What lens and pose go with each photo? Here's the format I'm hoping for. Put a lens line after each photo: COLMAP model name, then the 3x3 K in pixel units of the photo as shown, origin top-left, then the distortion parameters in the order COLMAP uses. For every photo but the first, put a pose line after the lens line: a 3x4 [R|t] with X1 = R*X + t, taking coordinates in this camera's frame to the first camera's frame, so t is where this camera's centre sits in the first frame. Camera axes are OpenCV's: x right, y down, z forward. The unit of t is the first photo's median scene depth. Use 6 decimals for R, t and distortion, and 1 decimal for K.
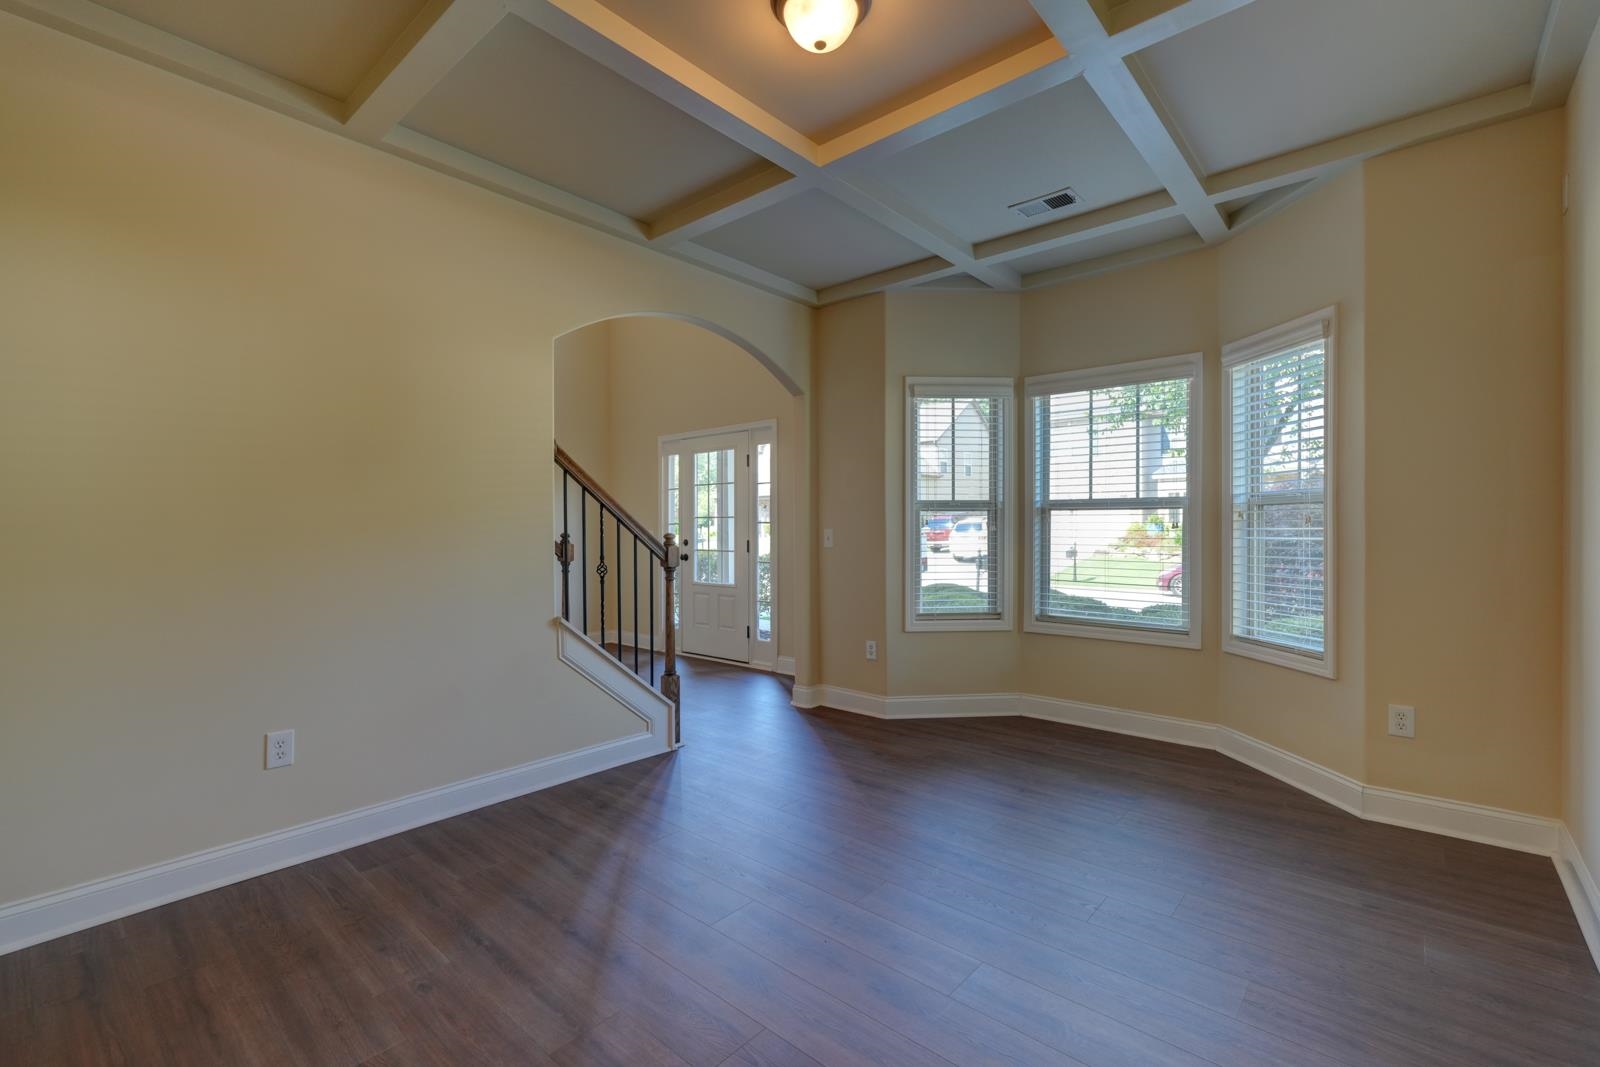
lens RADIAL K [[703.2, 0, 793.6], [0, 703.2, 535.8], [0, 0, 1]] dist [0.002367, 0.000579]
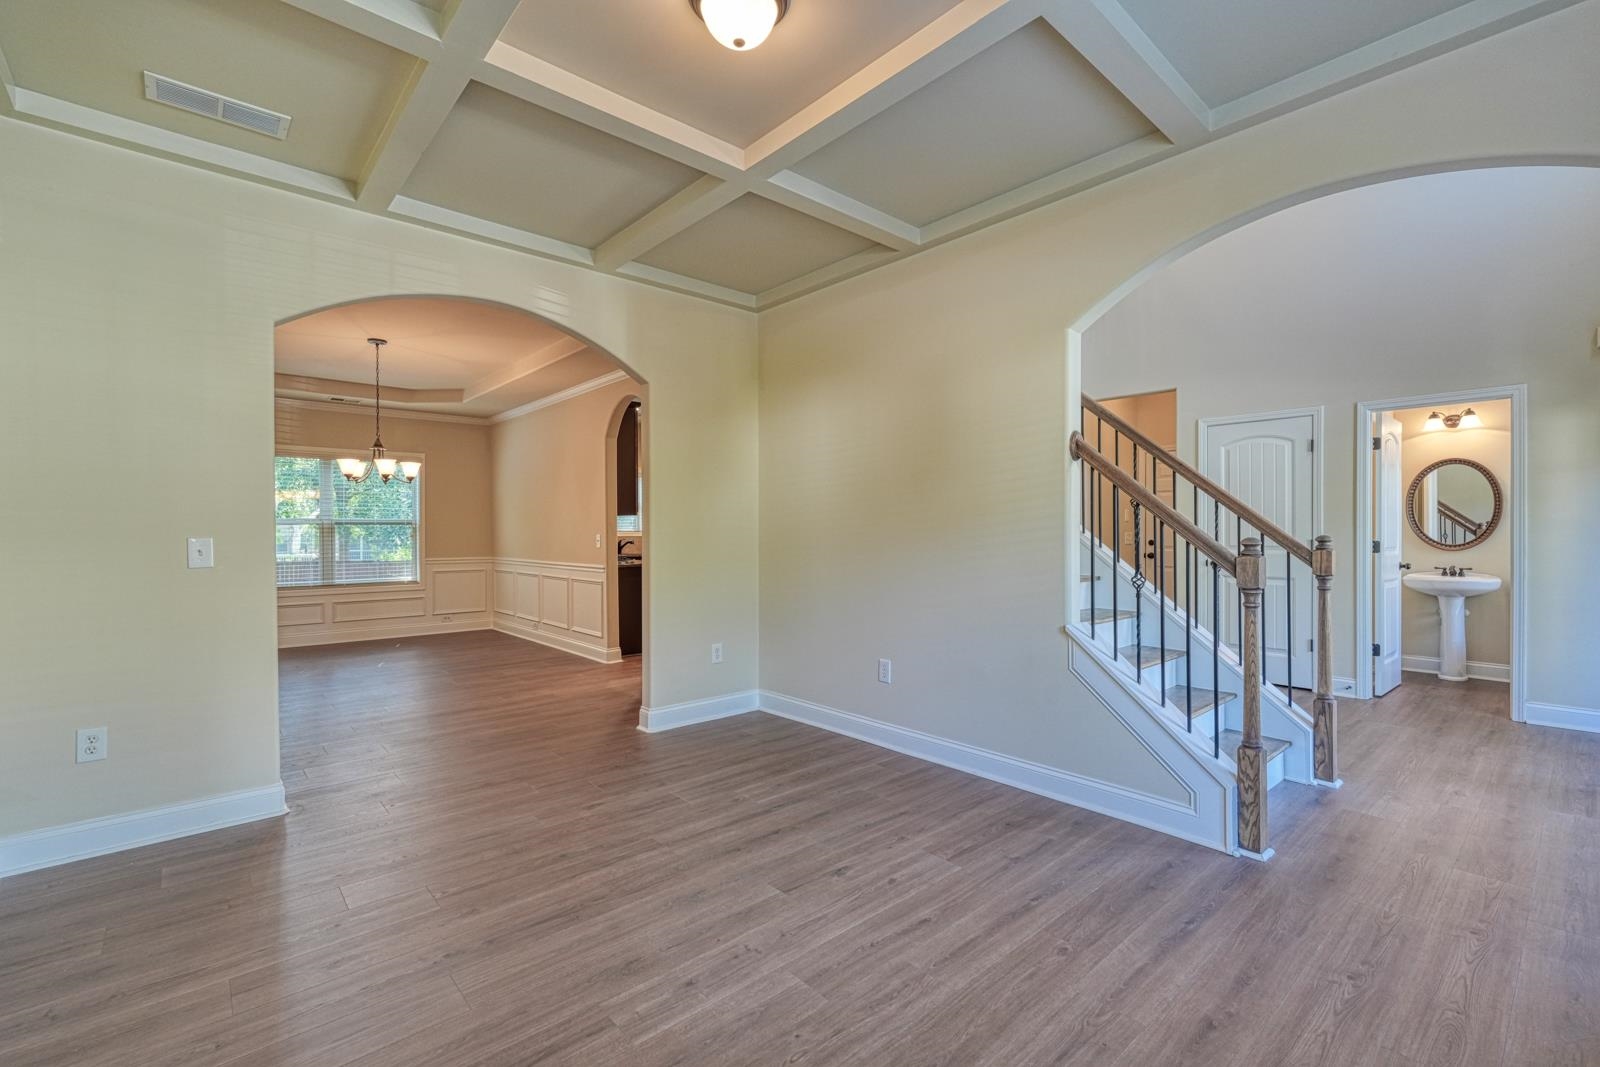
lens RADIAL K [[703.2, 0, 794.0], [0, 703.2, 527.0], [0, 0, 1]] dist [0.002367, 0.000579]
pose [[-0.123009, 0.005613, -0.992390, 0.876660], [-0.005333, 0.999966, 0.006317, -0.025823], [0.992391, 0.006069, -0.122975, 1.028950]]
